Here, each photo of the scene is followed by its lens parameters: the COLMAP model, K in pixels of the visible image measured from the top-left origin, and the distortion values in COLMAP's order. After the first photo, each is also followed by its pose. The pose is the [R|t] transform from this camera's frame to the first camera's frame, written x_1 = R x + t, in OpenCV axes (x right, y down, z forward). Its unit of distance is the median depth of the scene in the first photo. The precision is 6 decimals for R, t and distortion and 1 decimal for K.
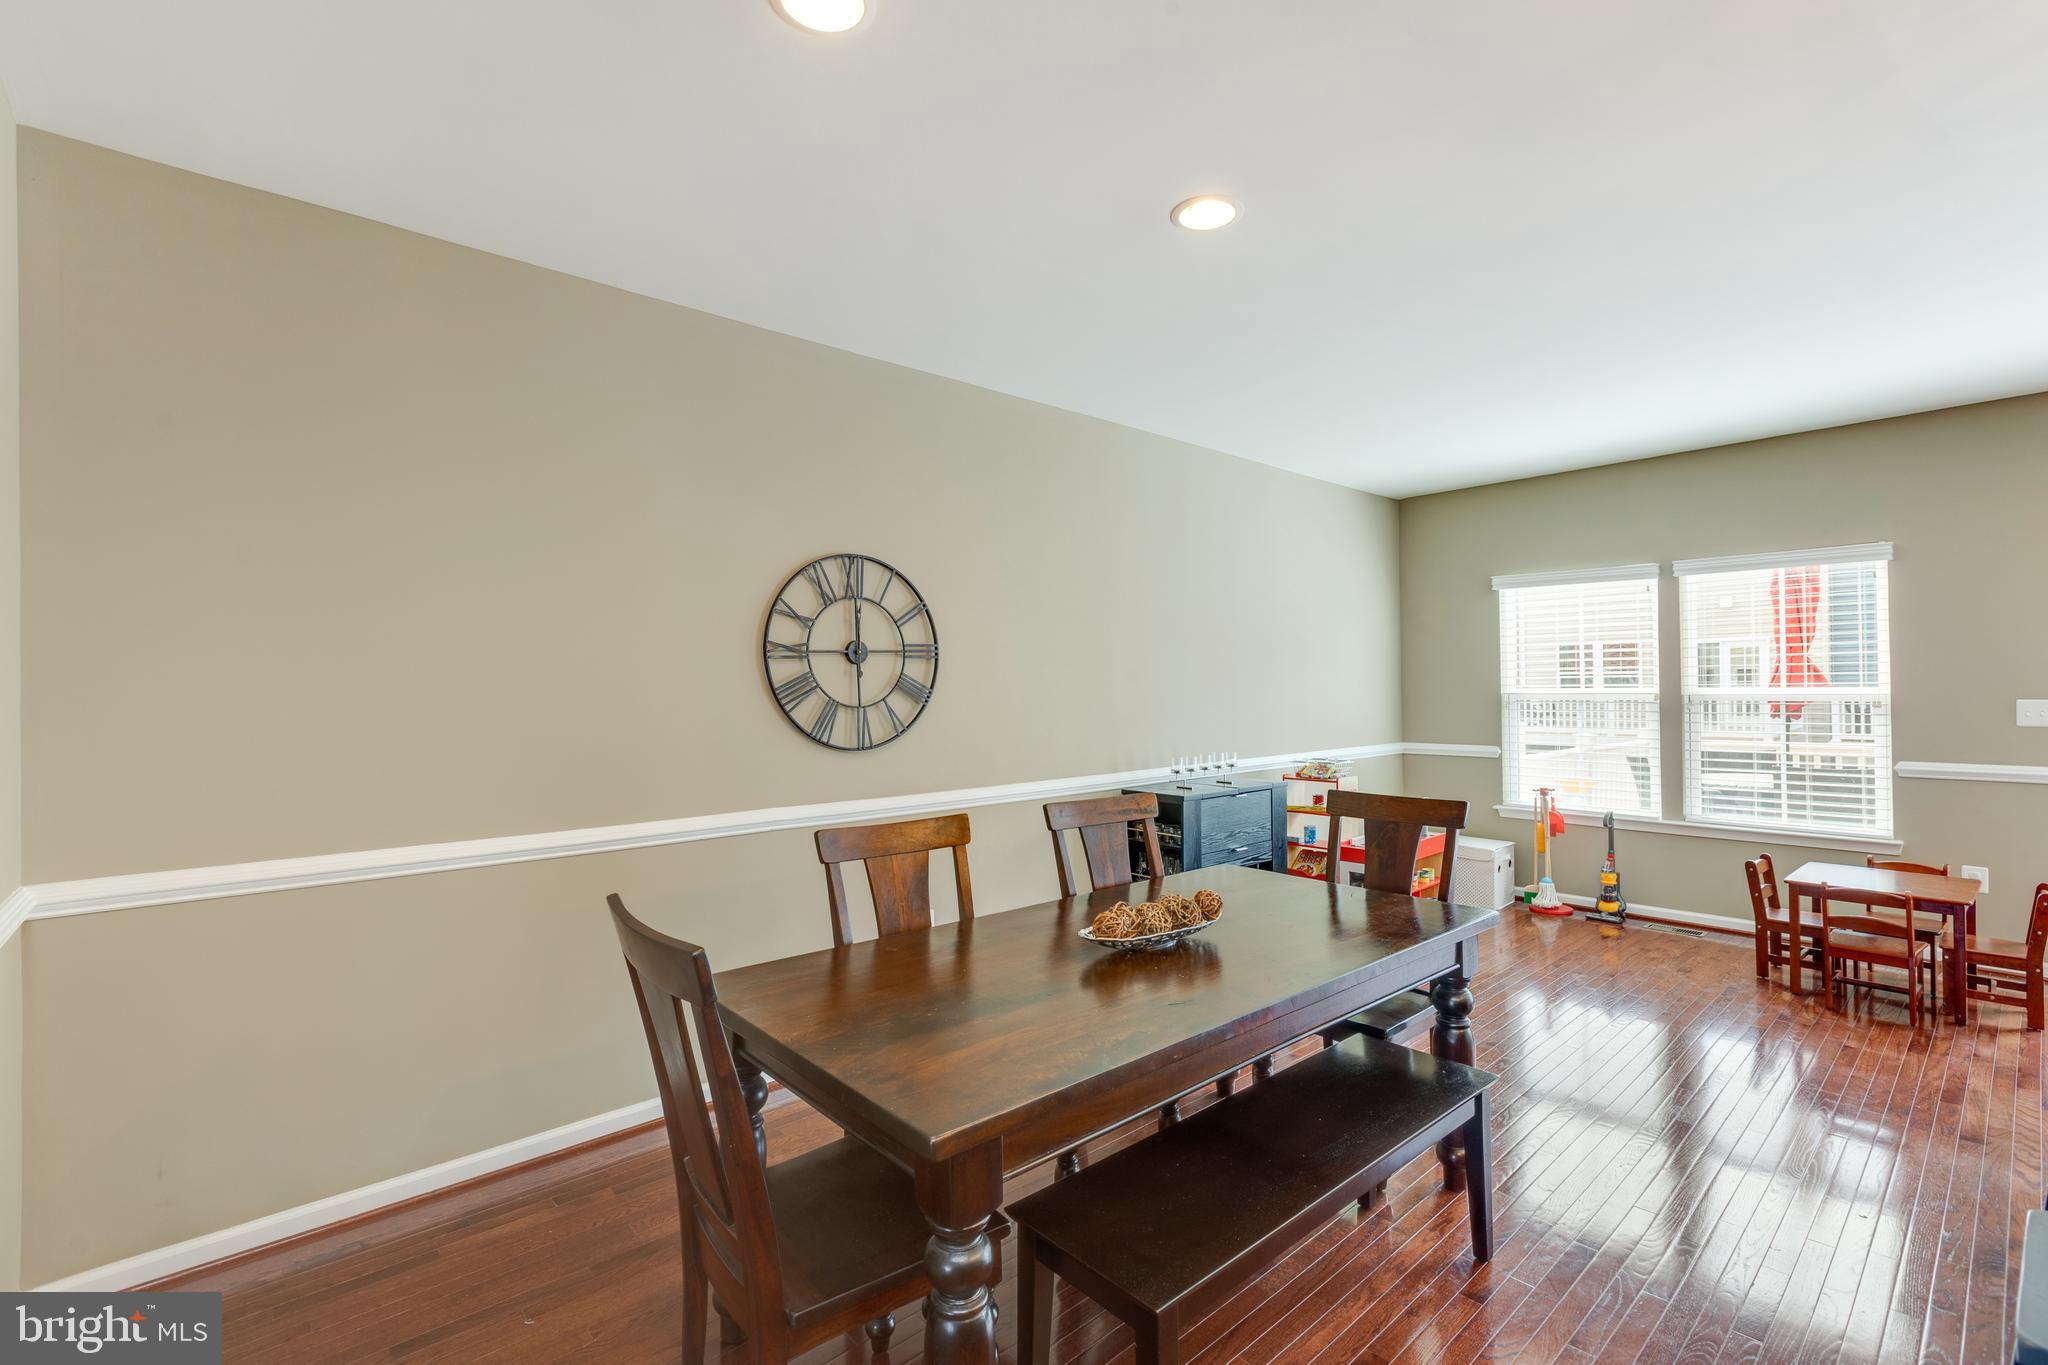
lens RADIAL K [[910.4, 0, 1026.5], [0, 910.4, 679.2], [0, 0, 1]] dist [0.004867, -0.002061]
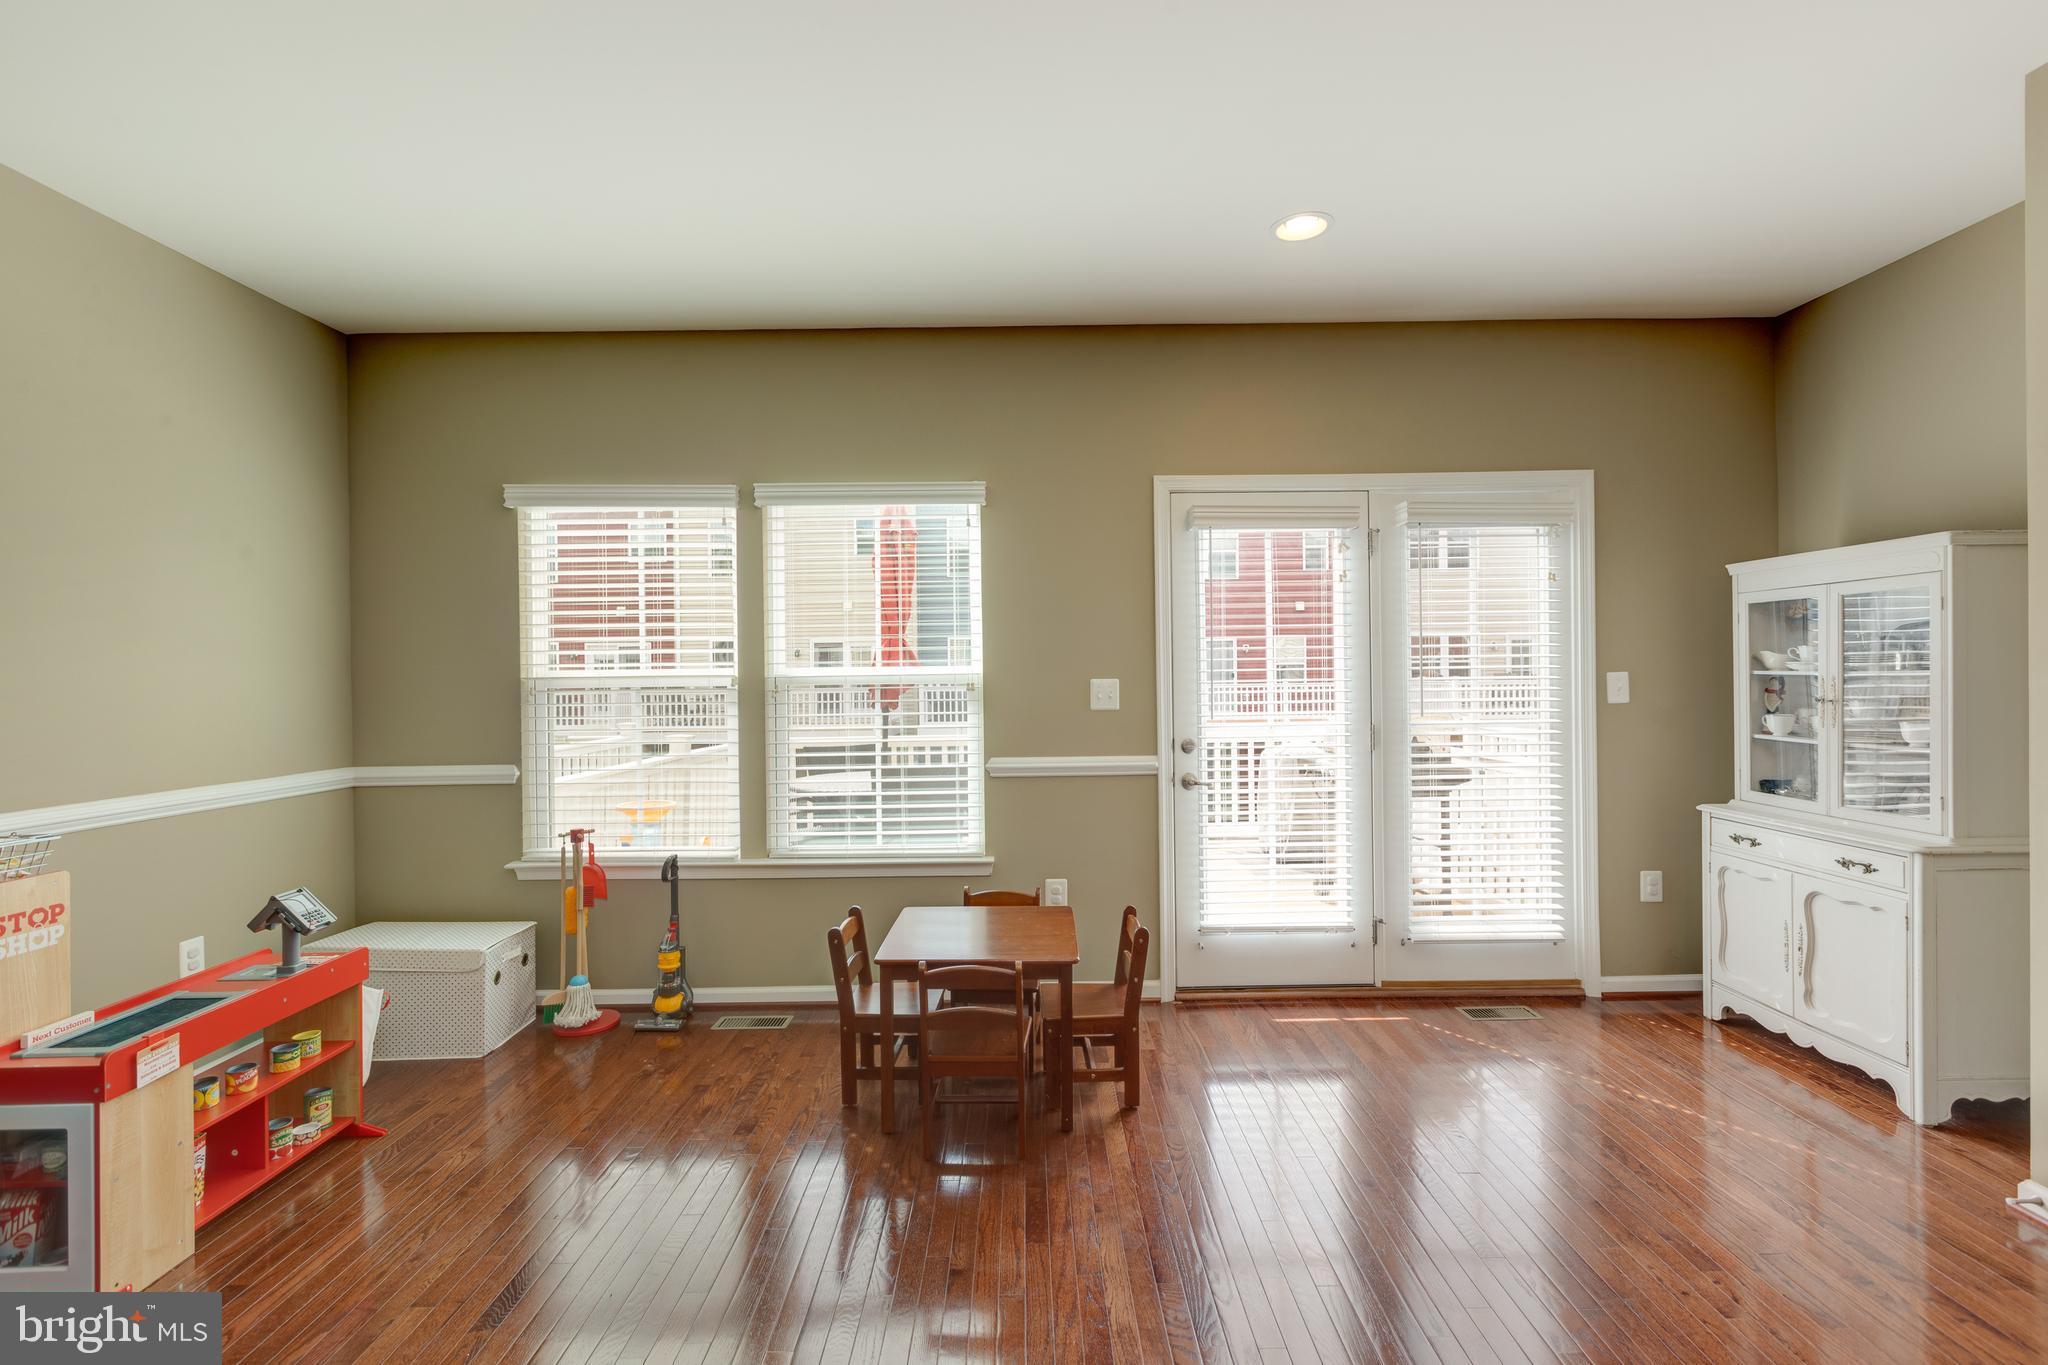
lens RADIAL K [[910.4, 0, 1027.6], [0, 910.4, 679.4], [0, 0, 1]] dist [0.004867, -0.002061]
pose [[0.665388, 0.001918, 0.746495, 0.393380], [-0.000692, 0.999998, -0.001952, 0.023552], [-0.746498, 0.000782, 0.665388, 0.458418]]
